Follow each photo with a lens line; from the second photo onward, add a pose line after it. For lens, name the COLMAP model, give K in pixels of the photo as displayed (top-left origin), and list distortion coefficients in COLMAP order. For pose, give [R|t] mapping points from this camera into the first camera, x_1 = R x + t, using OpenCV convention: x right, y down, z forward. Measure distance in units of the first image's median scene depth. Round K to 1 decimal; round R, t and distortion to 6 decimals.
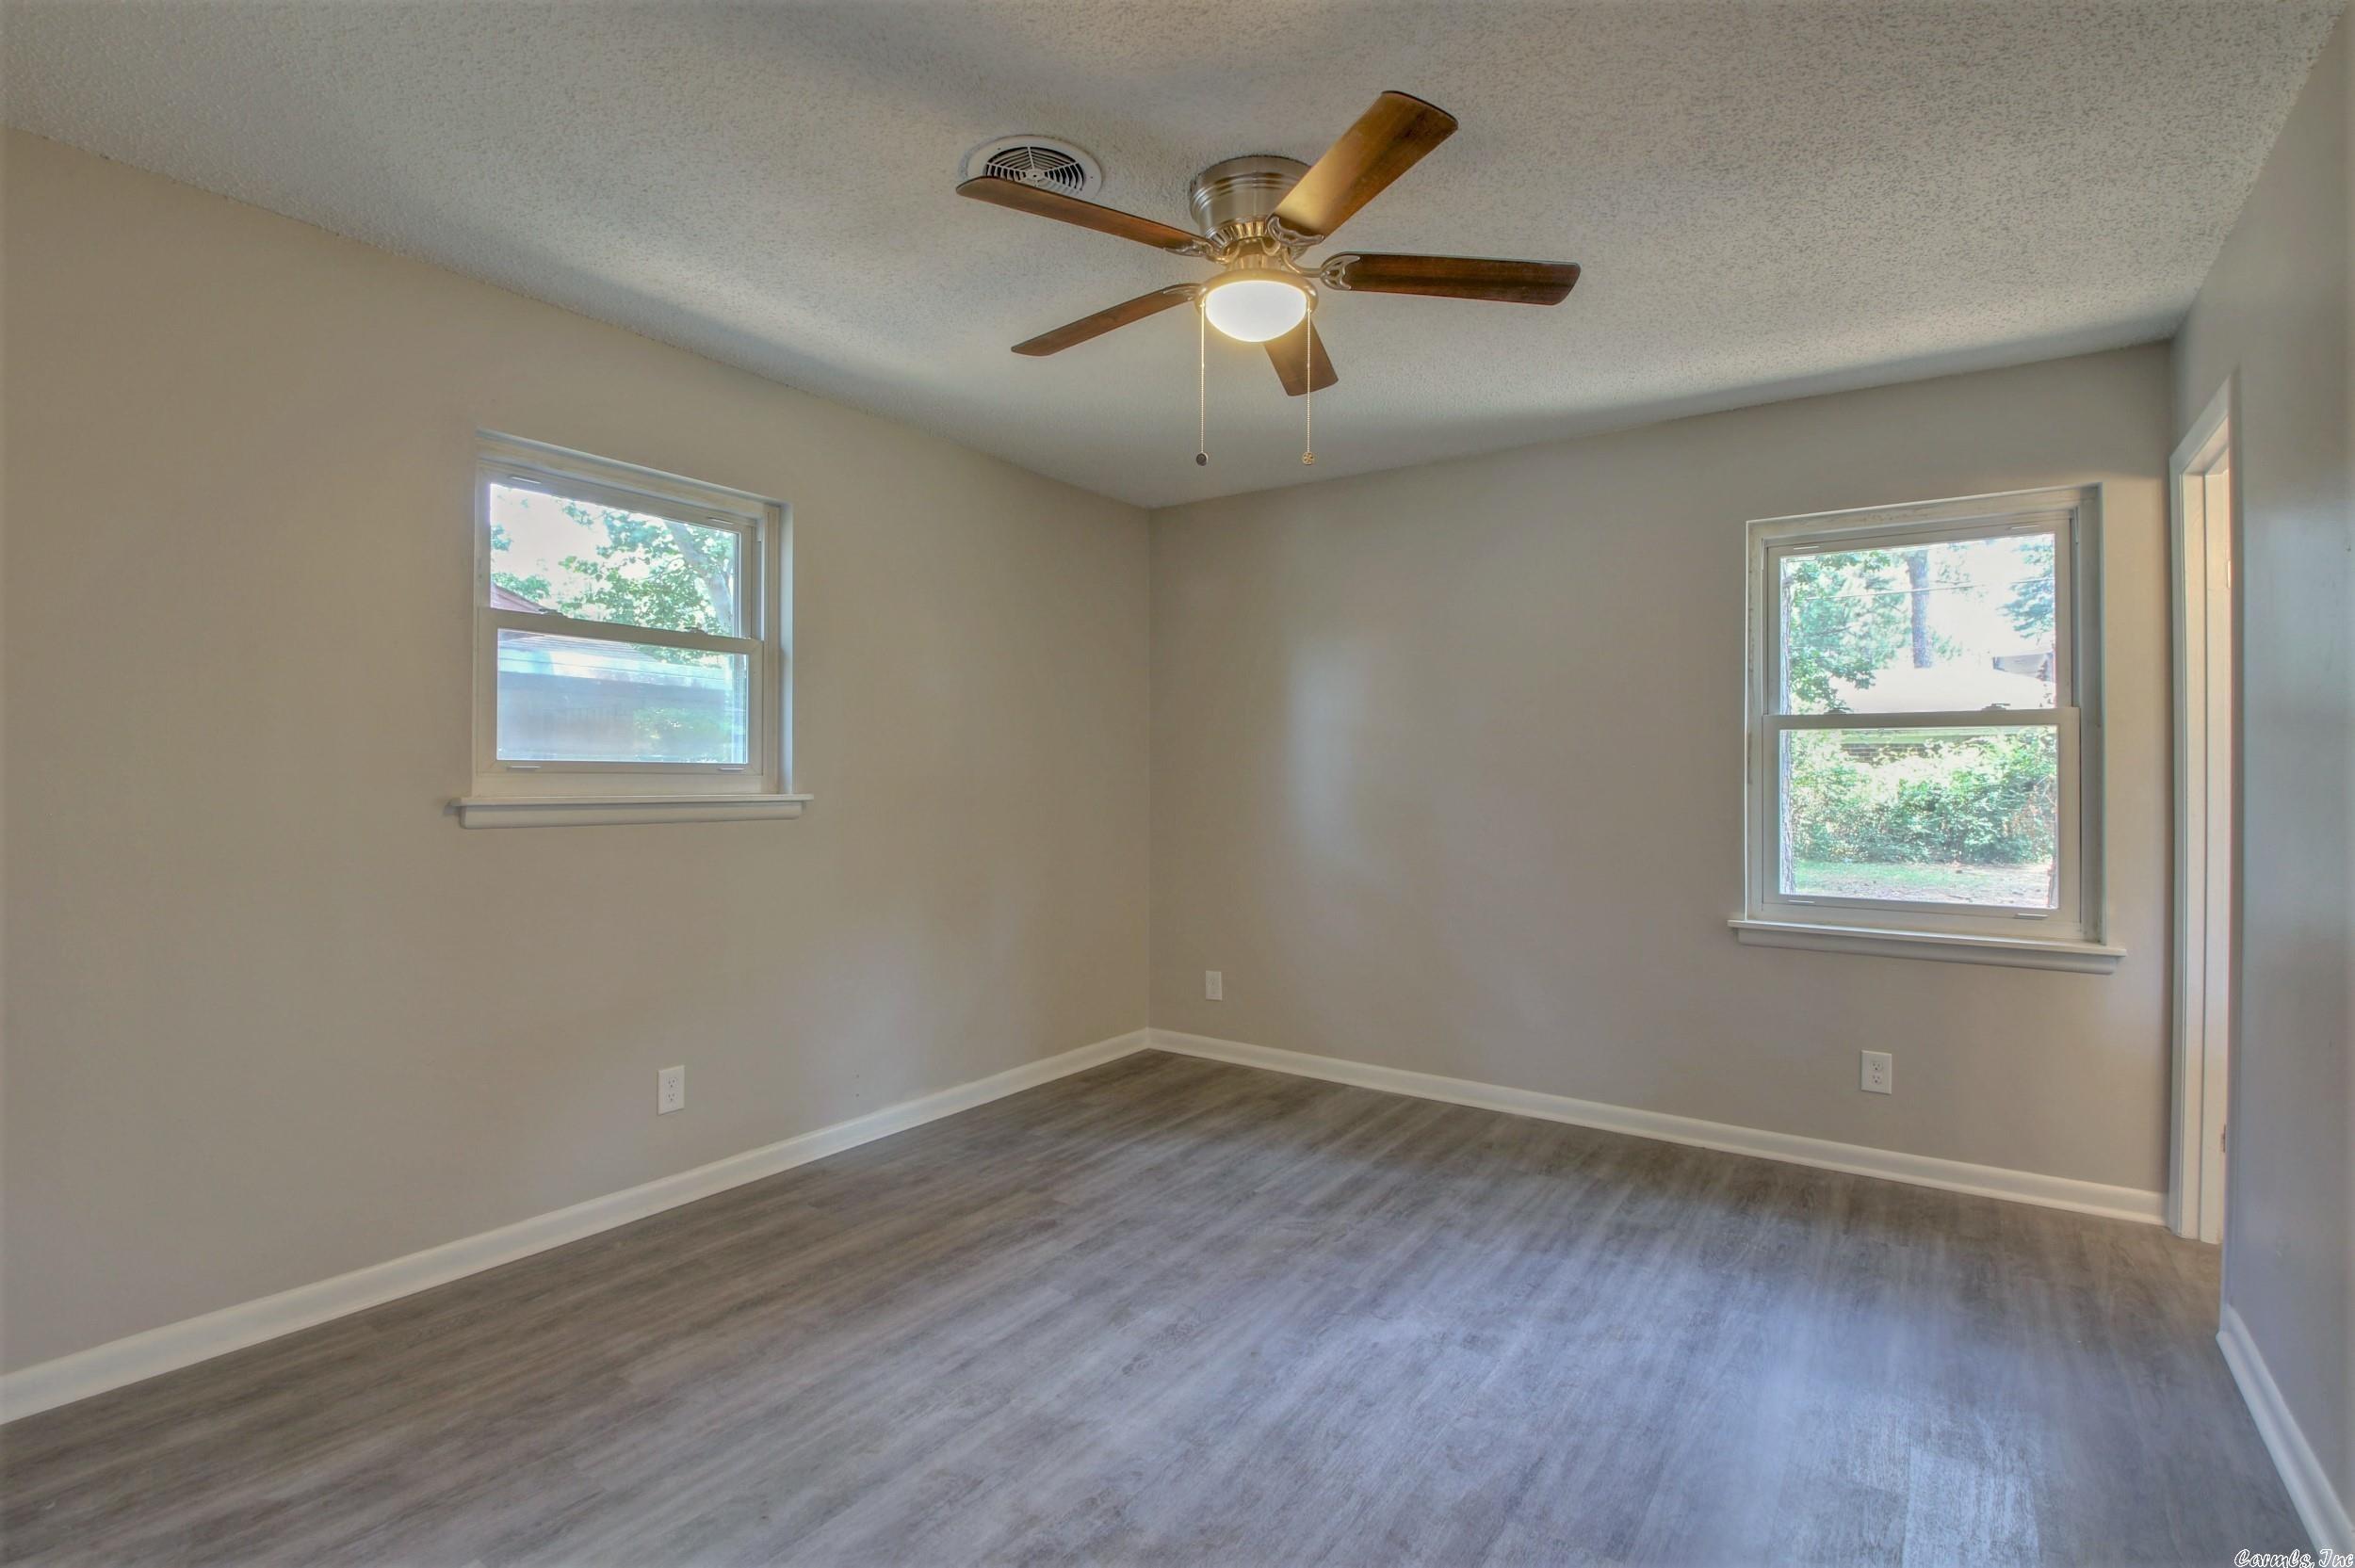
lens RADIAL K [[1100.4, 0, 1168.4], [0, 1100.4, 775.5], [0, 0, 1]] dist [0.013294, -0.025274]
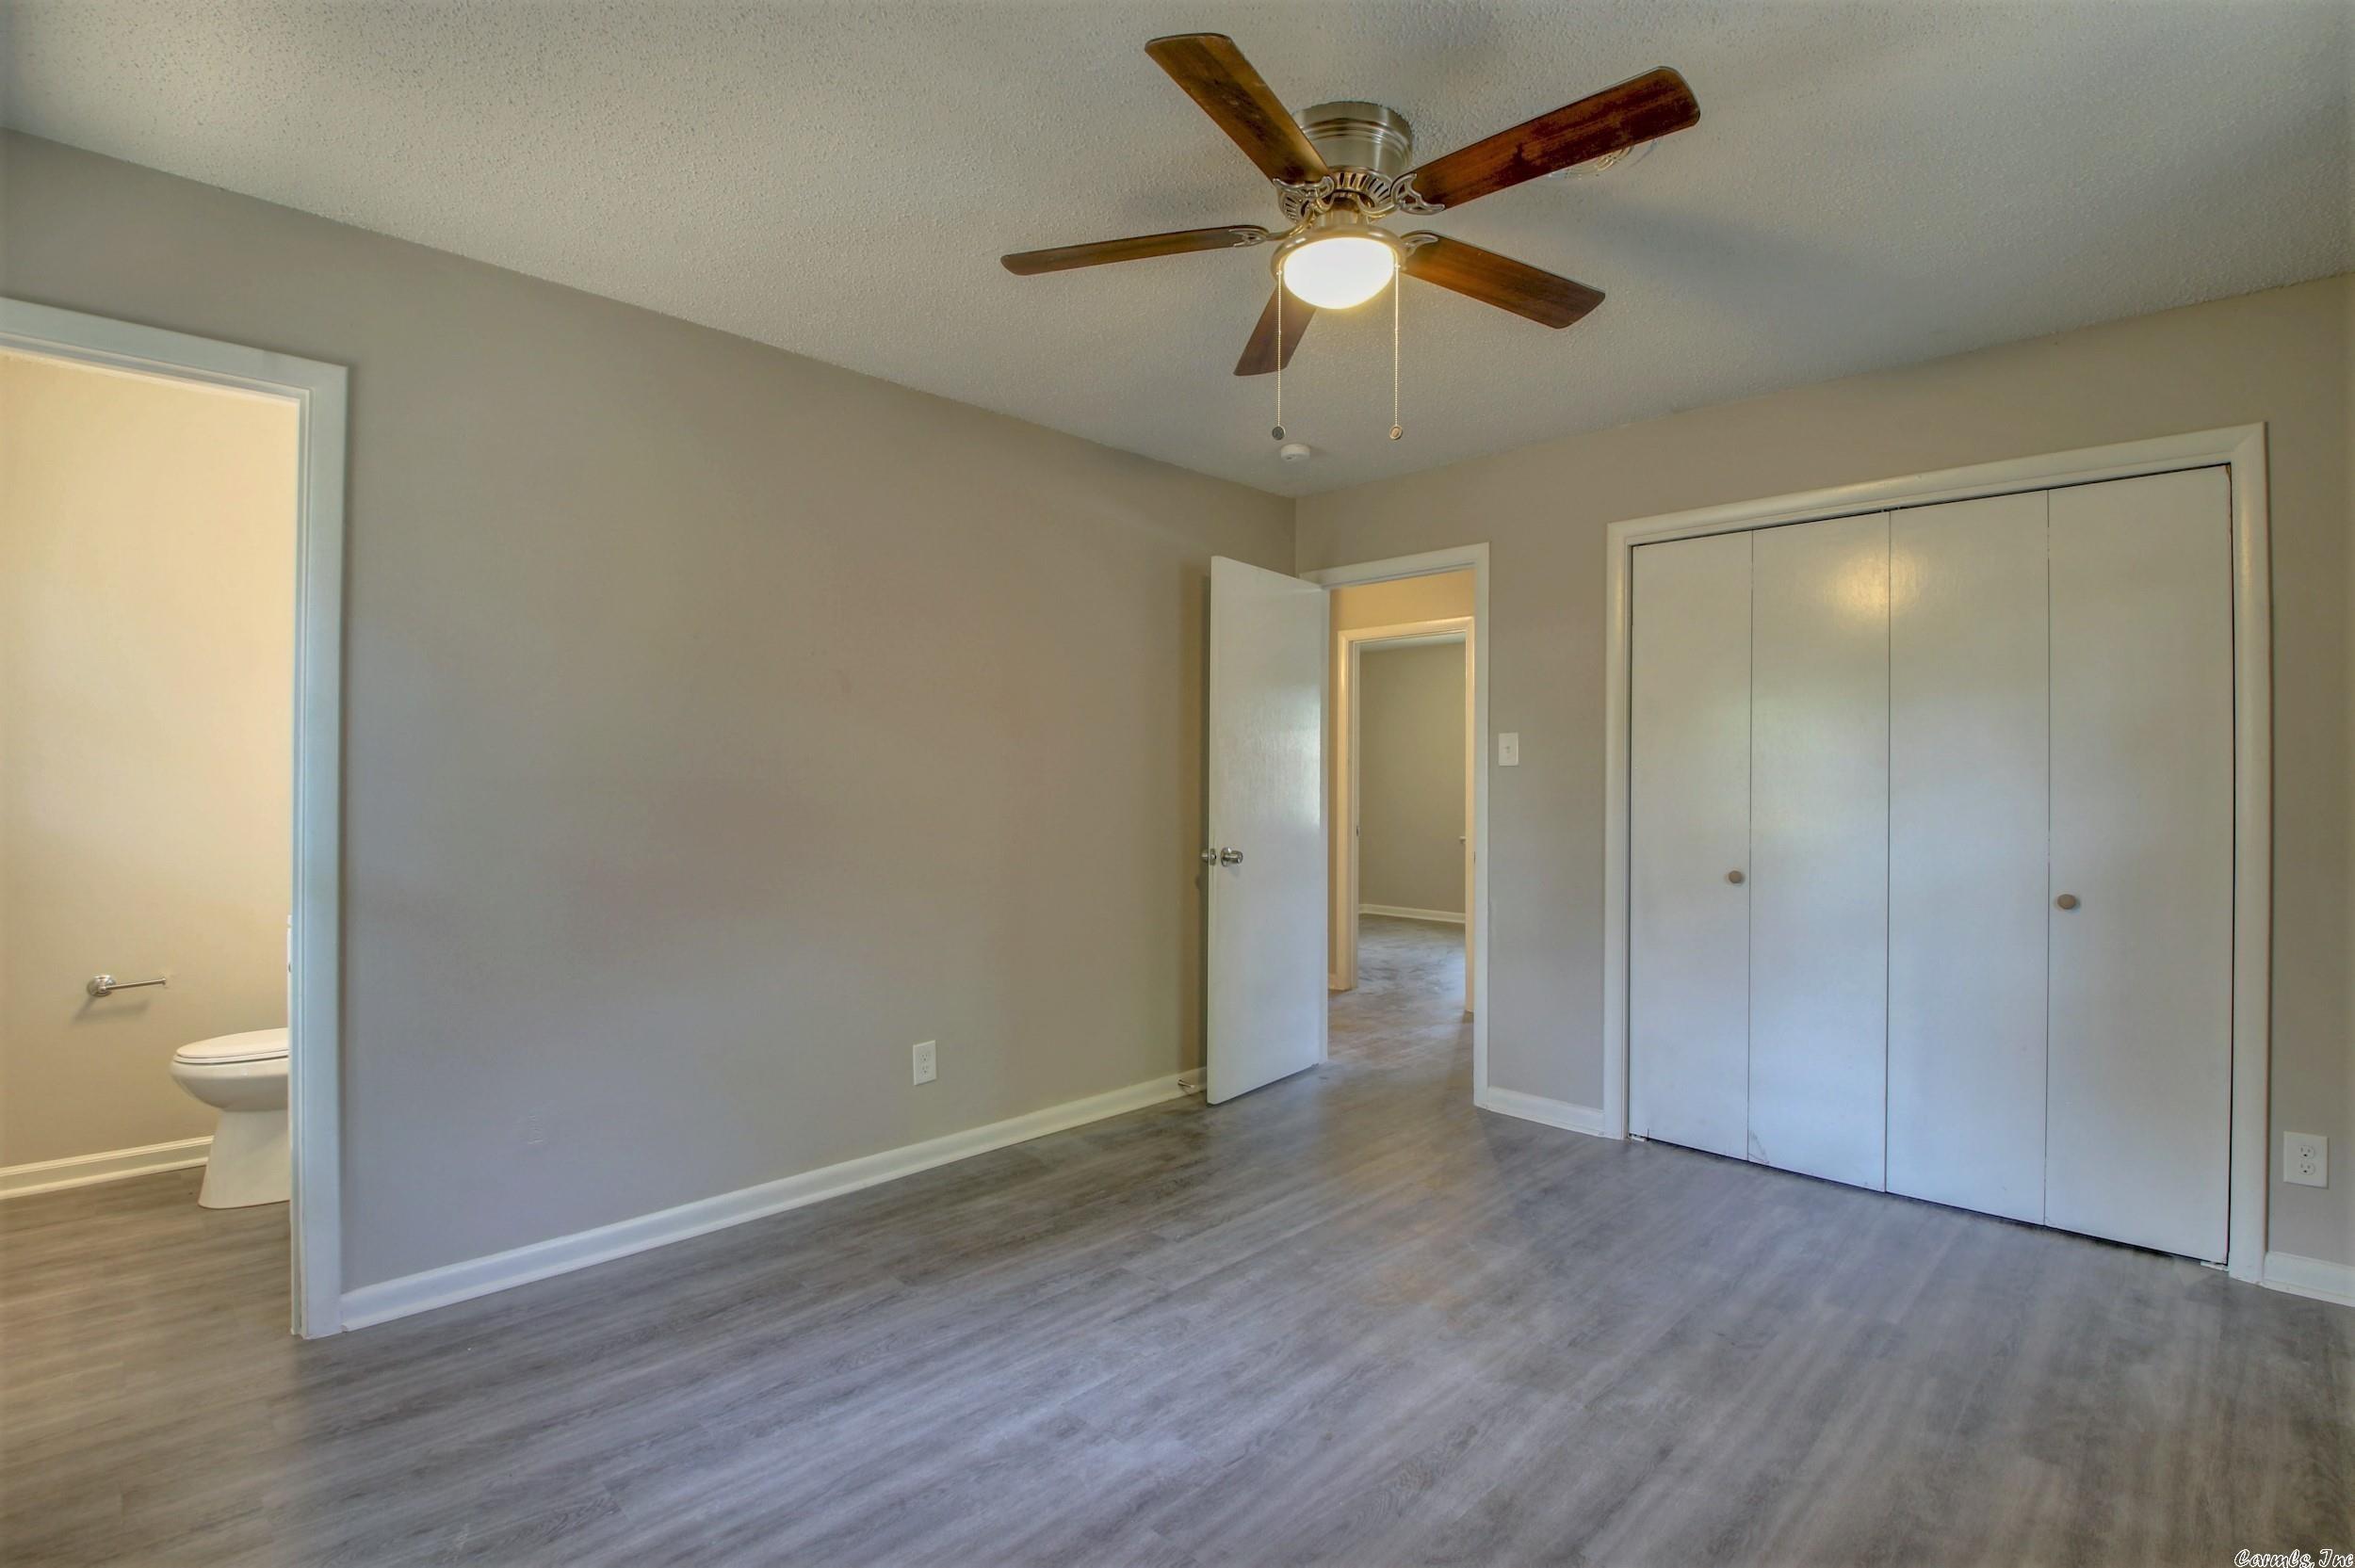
lens RADIAL K [[1100.4, 0, 1168.4], [0, 1100.4, 775.5], [0, 0, 1]] dist [0.013294, -0.025274]
pose [[-0.985069, -0.010140, 0.171860, 0.058801], [-0.011522, 0.999909, -0.007048, 0.006720], [-0.171773, -0.008923, -0.985096, 1.941843]]
